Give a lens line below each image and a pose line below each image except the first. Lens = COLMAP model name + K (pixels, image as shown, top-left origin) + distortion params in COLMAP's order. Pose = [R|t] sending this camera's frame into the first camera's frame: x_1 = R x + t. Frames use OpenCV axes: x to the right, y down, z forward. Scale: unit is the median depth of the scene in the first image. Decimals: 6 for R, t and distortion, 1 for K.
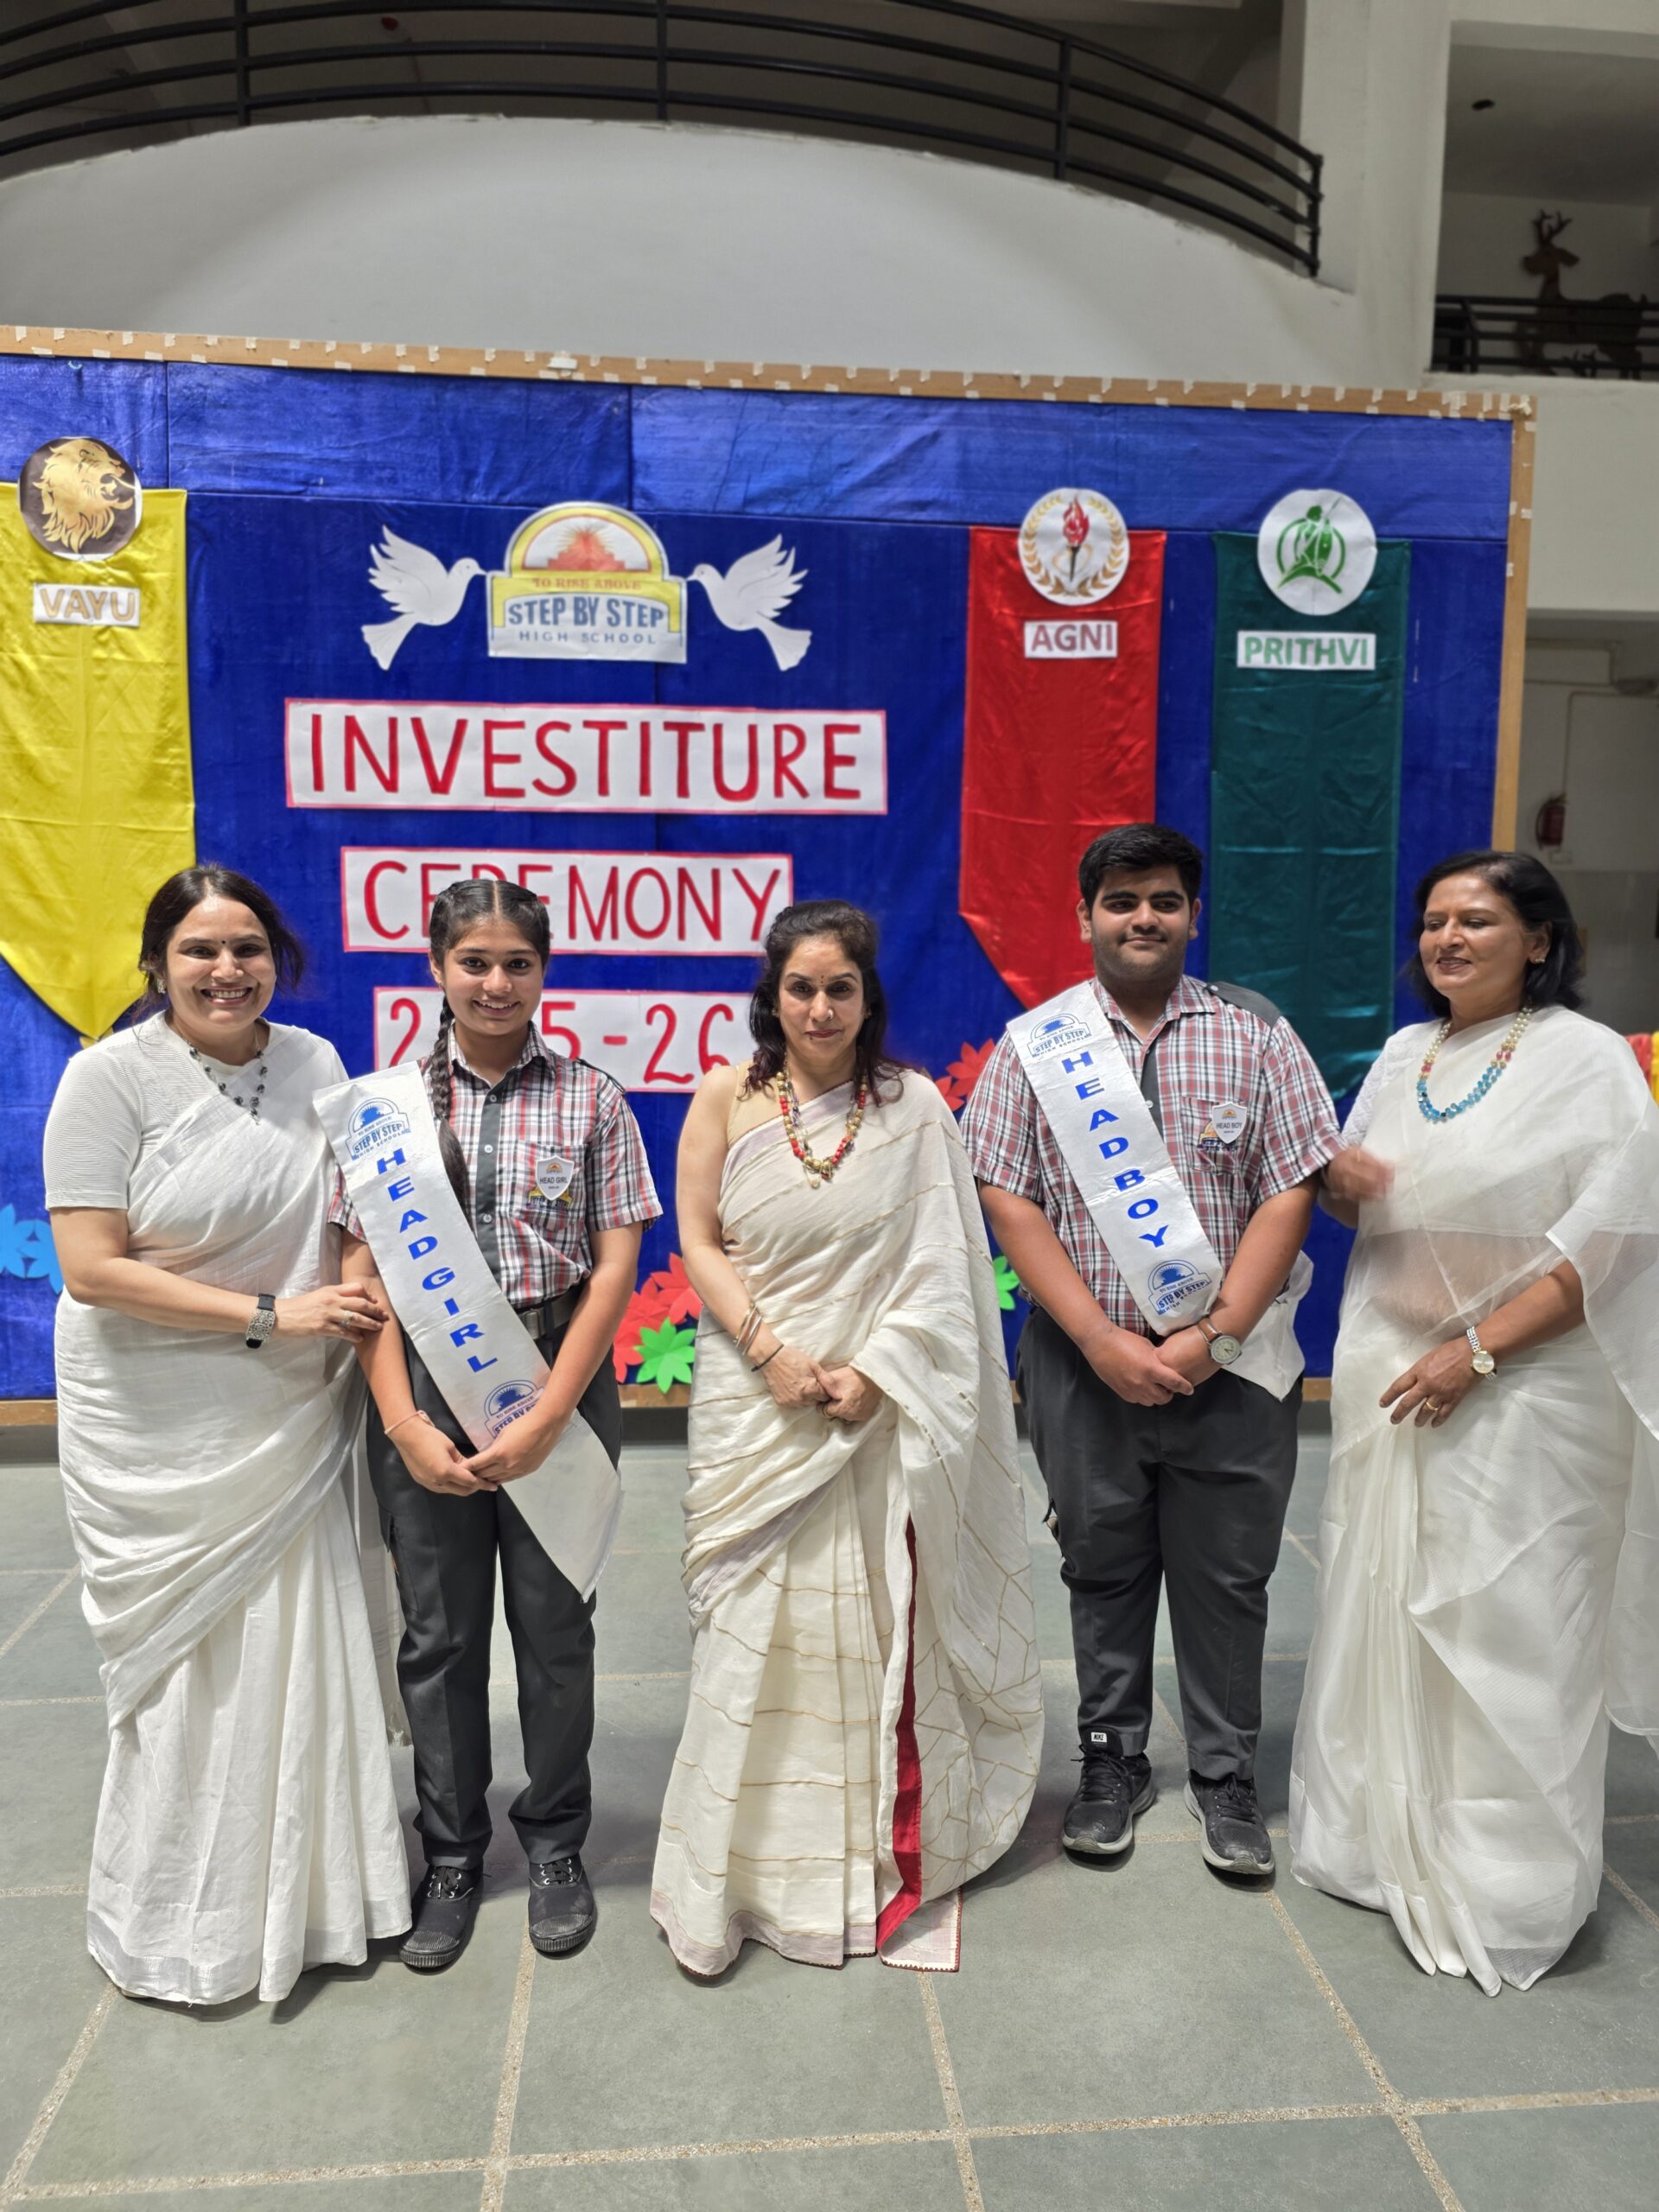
lens RADIAL K [[1473.4, 0, 820.1], [0, 1473.4, 1098.4], [0, 0, 1]] dist [0.054969, -0.048324]
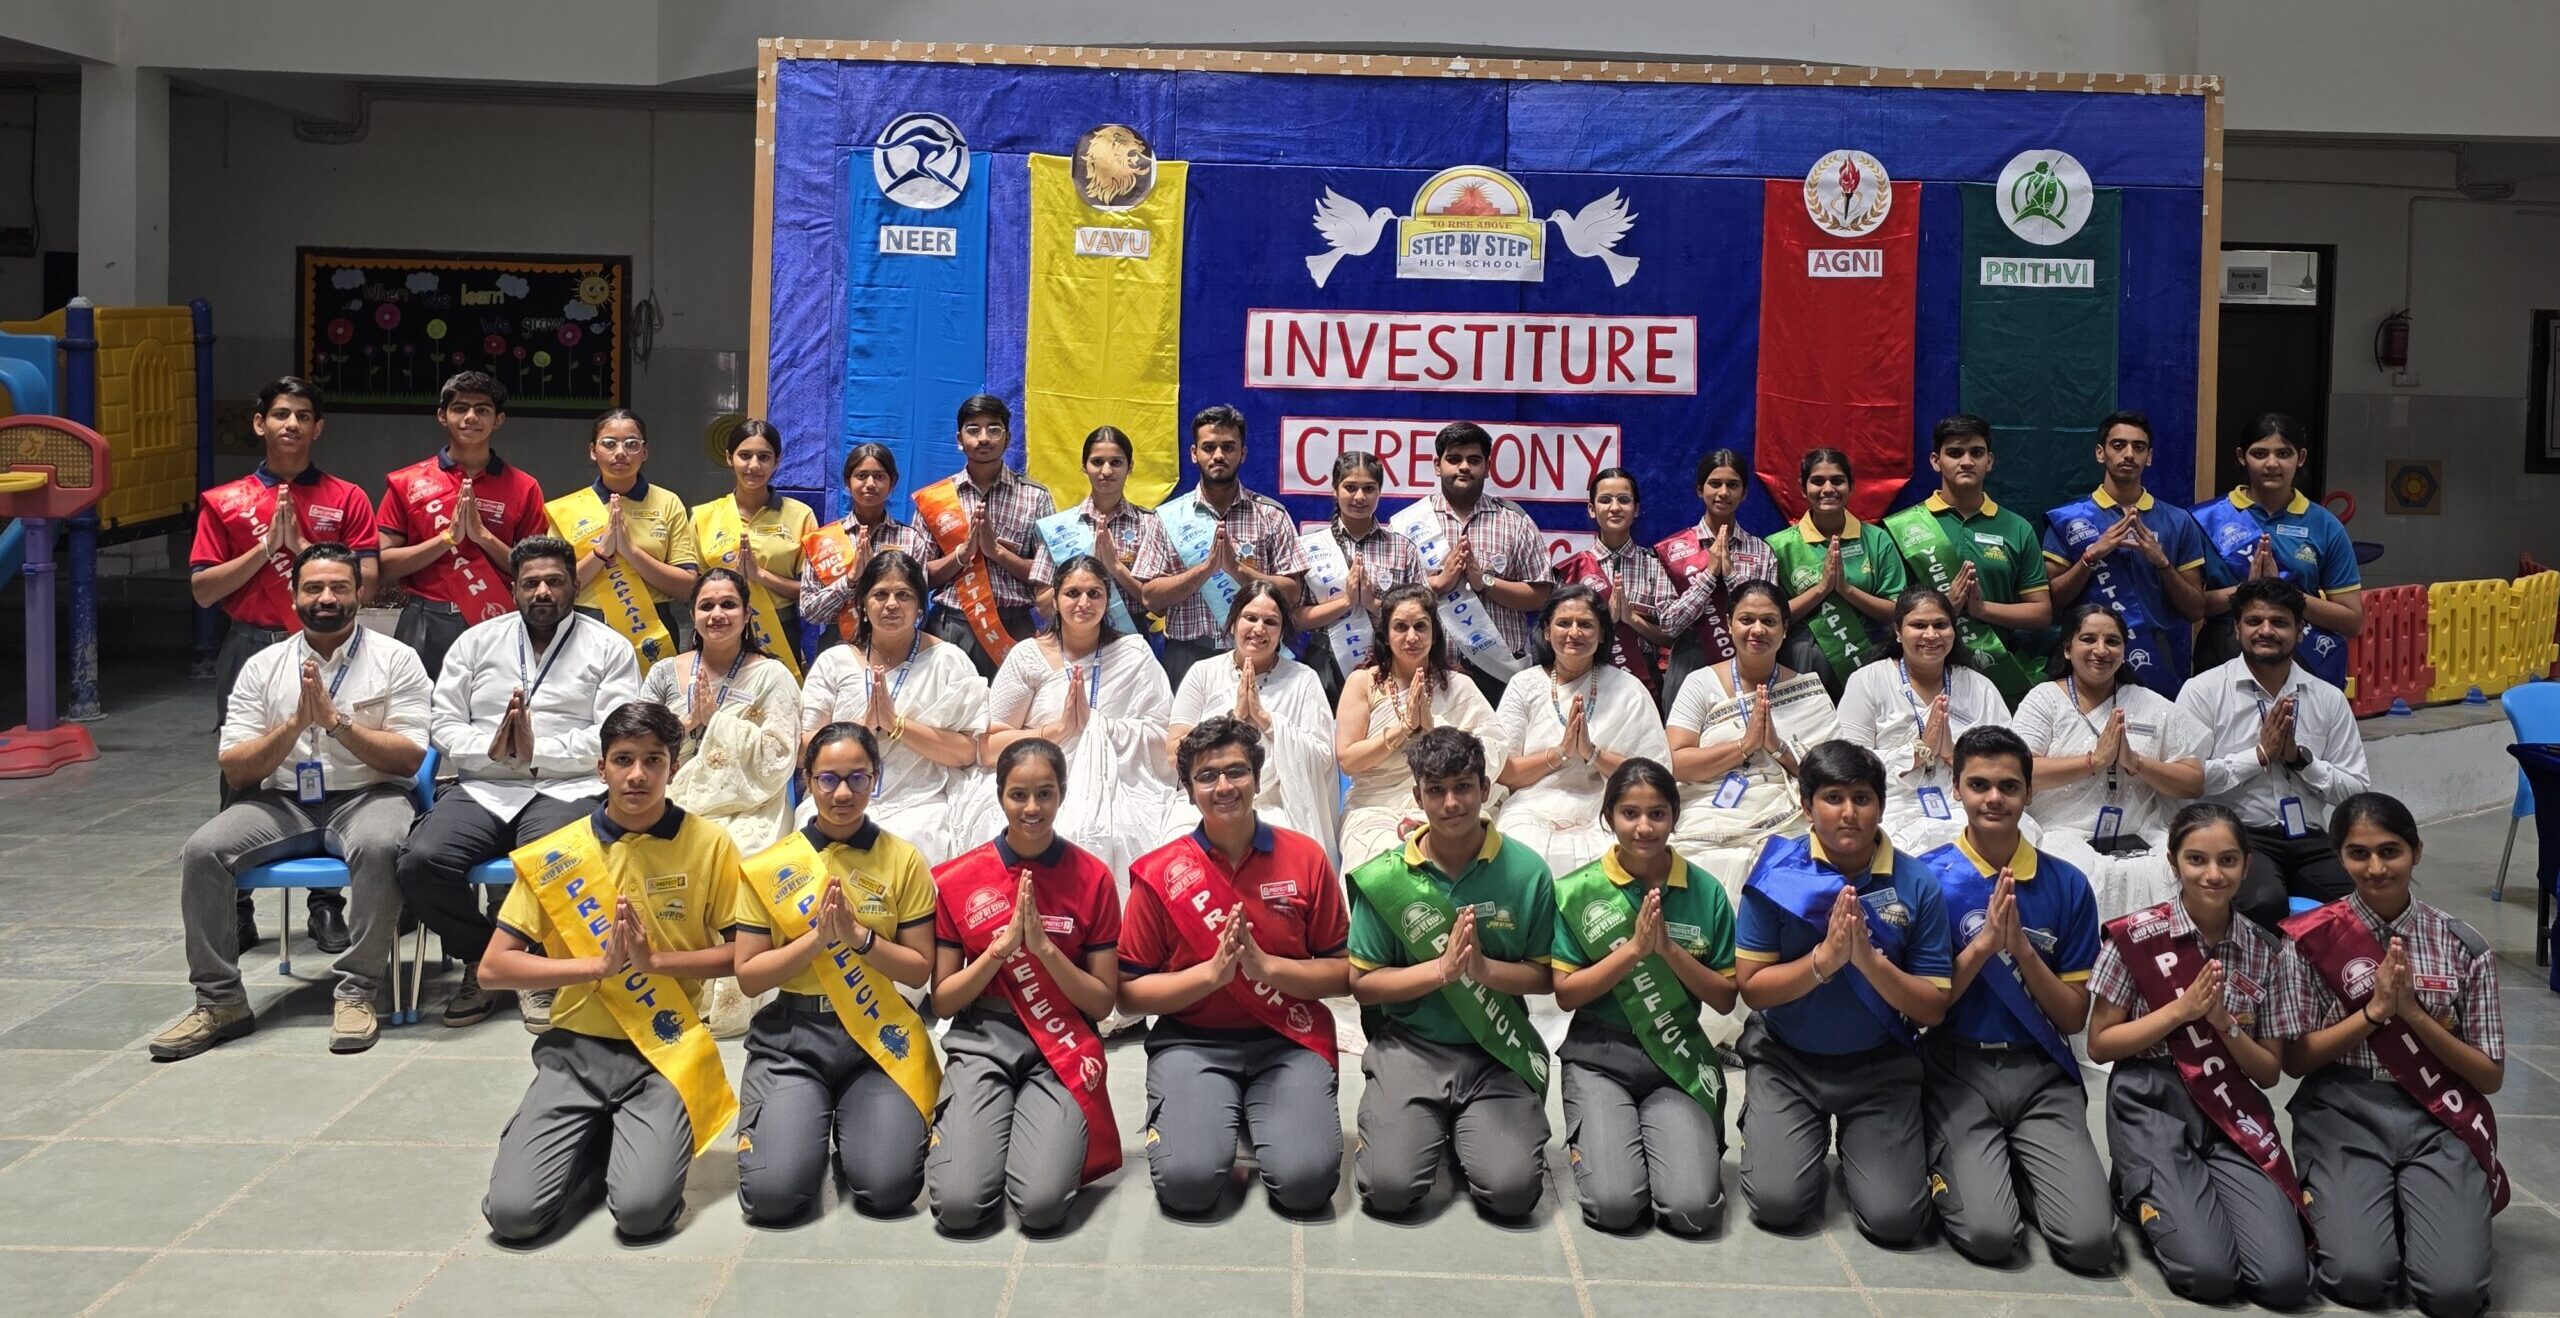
lens RADIAL K [[1989.4, 0, 1281.4], [0, 1989.4, 453.1], [0, 0, 1]] dist [0.082208, -0.086694]
pose [[0.995086, 0.019309, -0.097118, -0.145549], [-0.028056, 0.995590, -0.089522, 0.022828], [0.094961, 0.091807, 0.991239, -0.754422]]
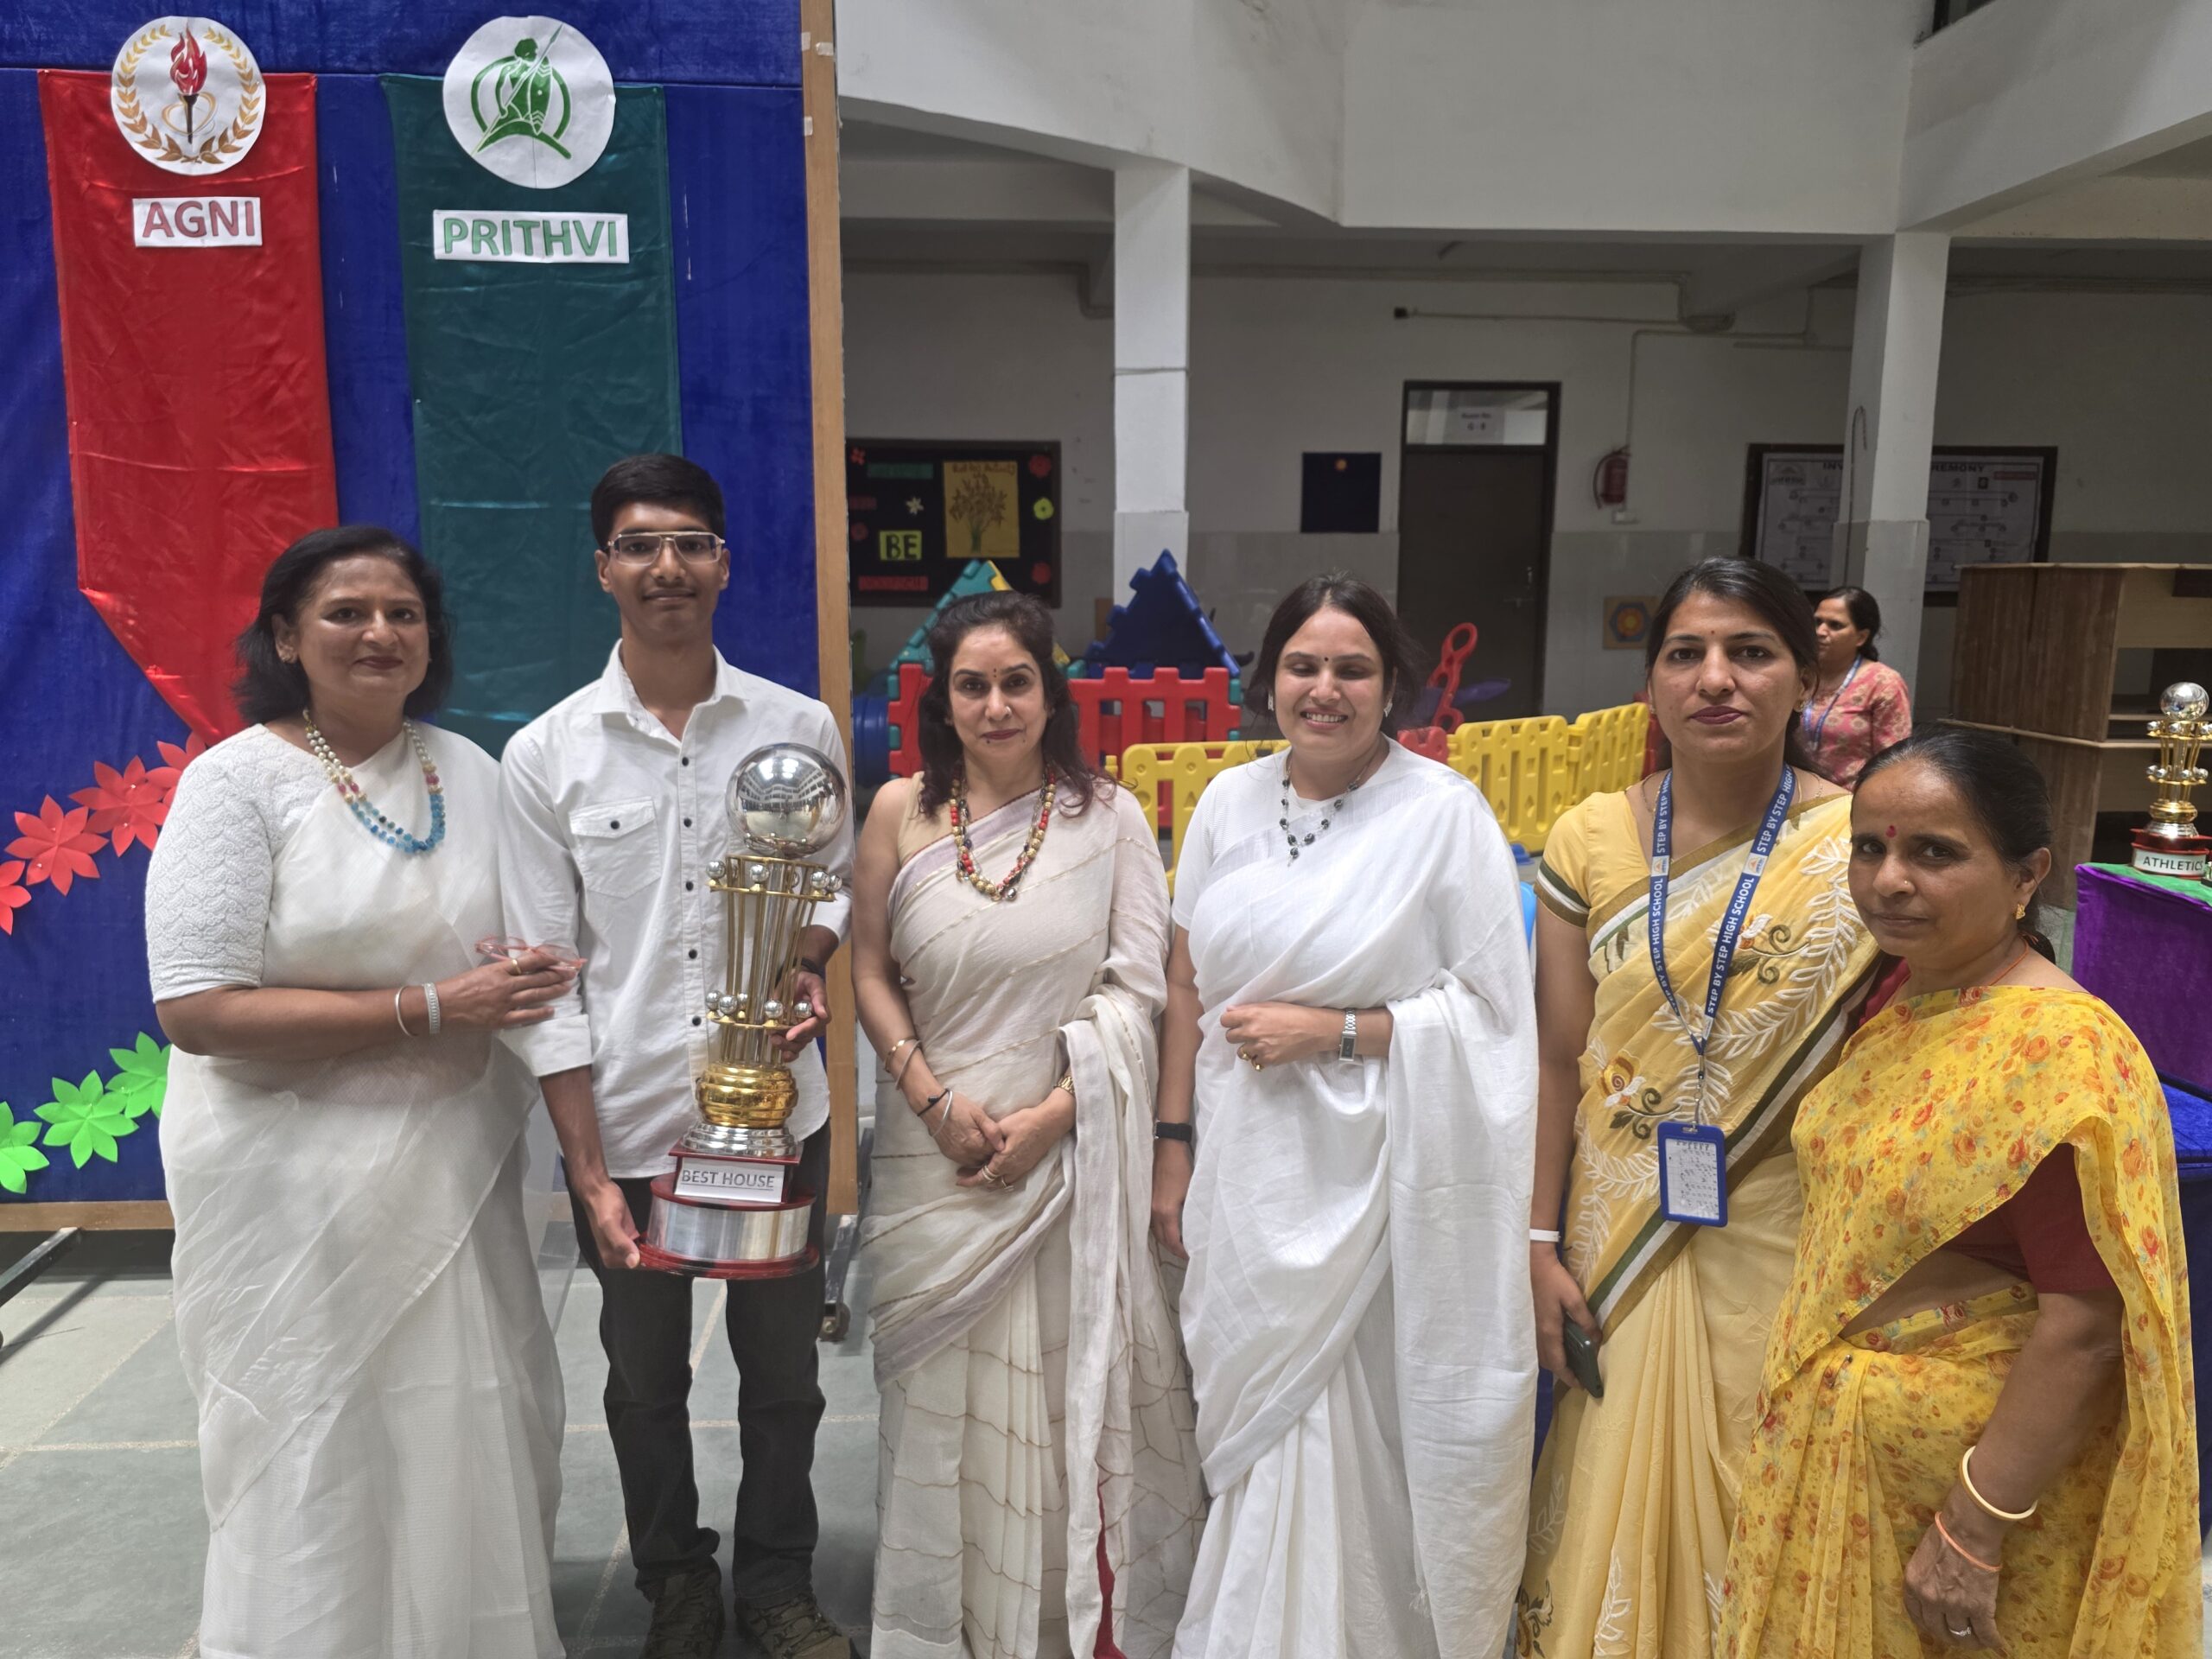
lens RADIAL K [[1473.4, 0, 1105.3], [0, 1473.4, 830.6], [0, 0, 1]] dist [0.054969, -0.048324]
pose [[0.999358, -0.002850, -0.035709, 0.657363], [0.004340, 0.999120, 0.041729, -0.032670], [0.035558, -0.041857, 0.998491, 0.251817]]
